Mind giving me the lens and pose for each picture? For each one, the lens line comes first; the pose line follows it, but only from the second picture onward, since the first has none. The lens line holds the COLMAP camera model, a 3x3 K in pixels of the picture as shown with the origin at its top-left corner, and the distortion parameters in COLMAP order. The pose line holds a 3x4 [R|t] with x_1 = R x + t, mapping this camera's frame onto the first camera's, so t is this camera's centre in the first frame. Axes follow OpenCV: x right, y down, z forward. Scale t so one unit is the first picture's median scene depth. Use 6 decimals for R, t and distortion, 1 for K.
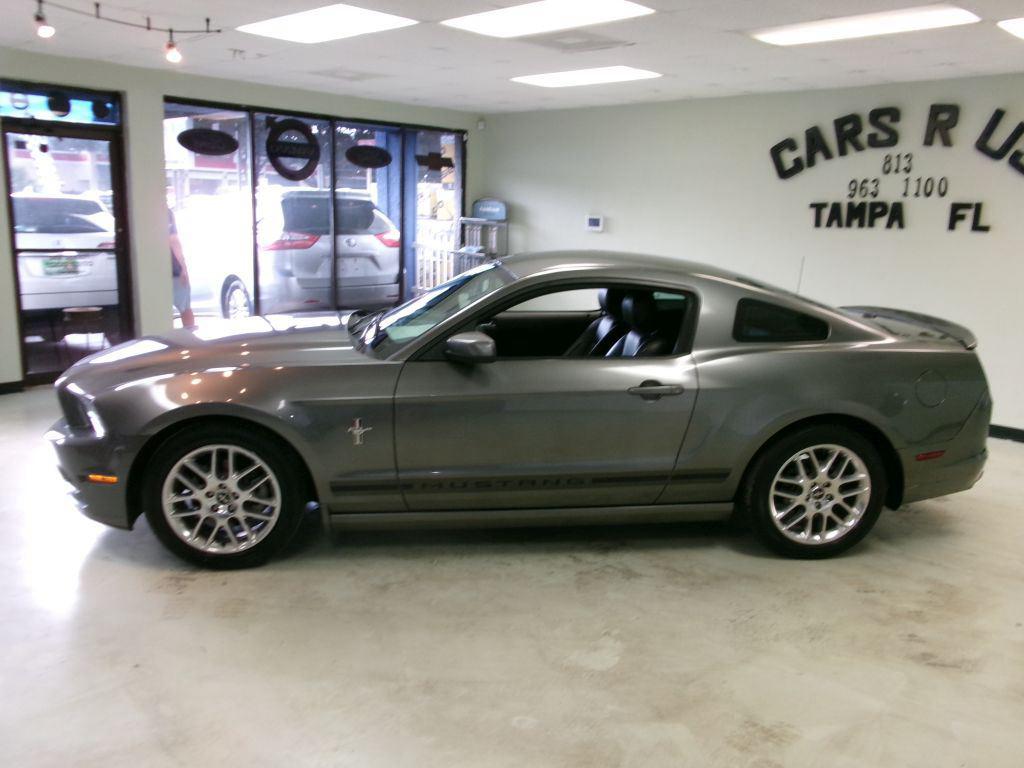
lens RADIAL K [[848.8, 0, 507.1], [0, 848.8, 396.1], [0, 0, 1]] dist [0.005198, 0.002820]
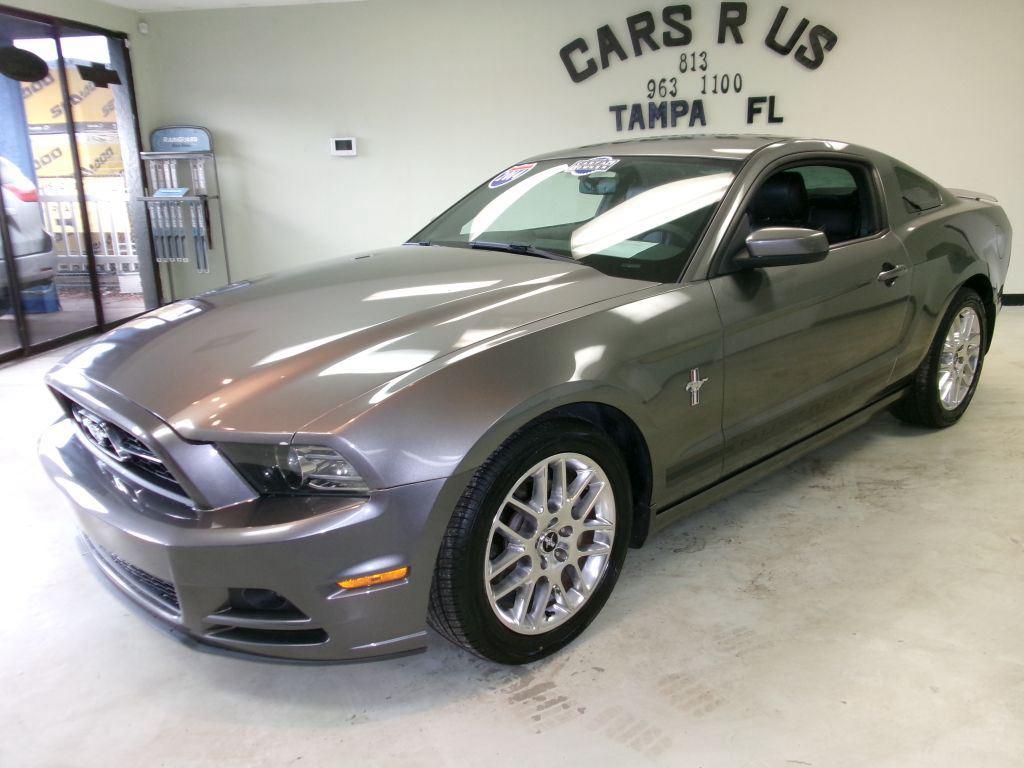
lens RADIAL K [[848.8, 0, 507.1], [0, 848.8, 396.1], [0, 0, 1]] dist [0.005198, 0.002820]
pose [[0.795988, -0.214128, 0.566173, -0.384899], [0.185934, 0.976614, 0.107950, -0.030121], [-0.576048, 0.019344, 0.817187, 0.291070]]
